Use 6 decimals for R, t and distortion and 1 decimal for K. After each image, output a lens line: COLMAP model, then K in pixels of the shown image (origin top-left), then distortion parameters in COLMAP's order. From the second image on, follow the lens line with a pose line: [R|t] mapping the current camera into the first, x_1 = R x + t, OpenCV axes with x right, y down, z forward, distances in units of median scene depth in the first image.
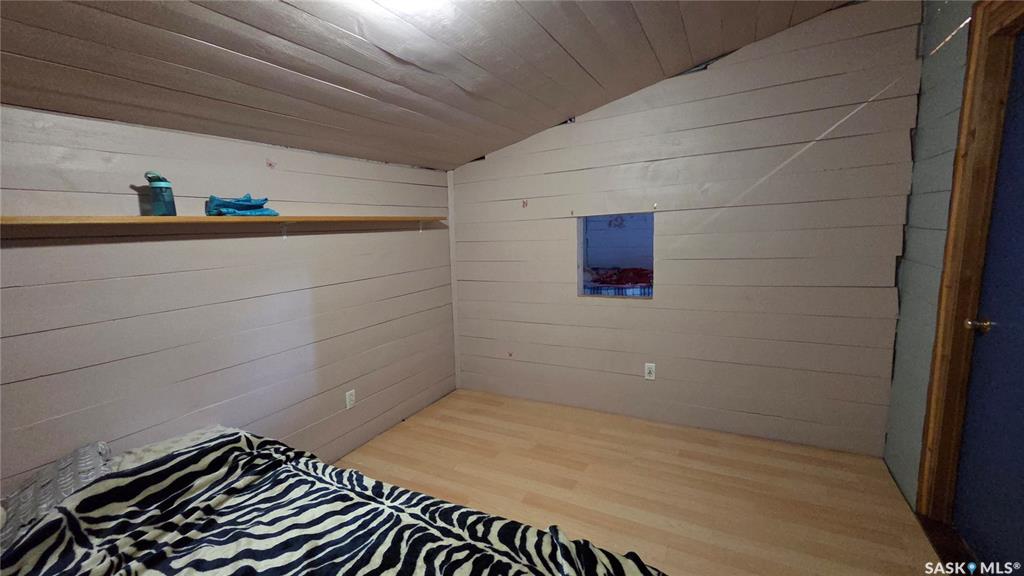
lens RADIAL K [[418.9, 0, 510.8], [0, 418.9, 289.2], [0, 0, 1]] dist [0.010987, 0.000217]
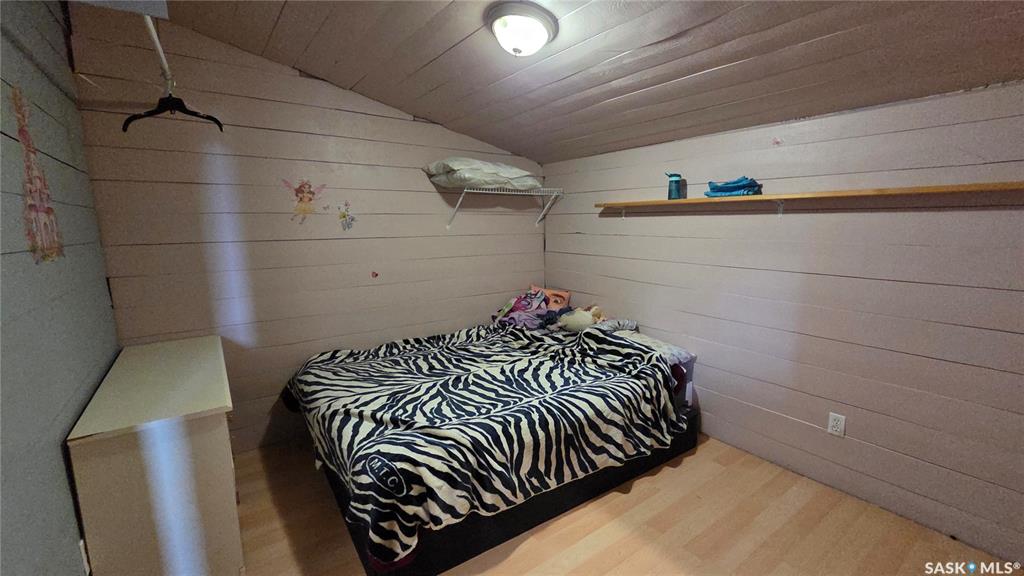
lens RADIAL K [[418.9, 0, 511.5], [0, 418.9, 289.3], [0, 0, 1]] dist [0.010987, 0.000217]
pose [[-0.417605, 0.195005, -0.887457, 0.953651], [-0.104428, 0.959927, 0.260069, -0.222449], [0.902608, 0.201282, -0.380506, 1.267961]]
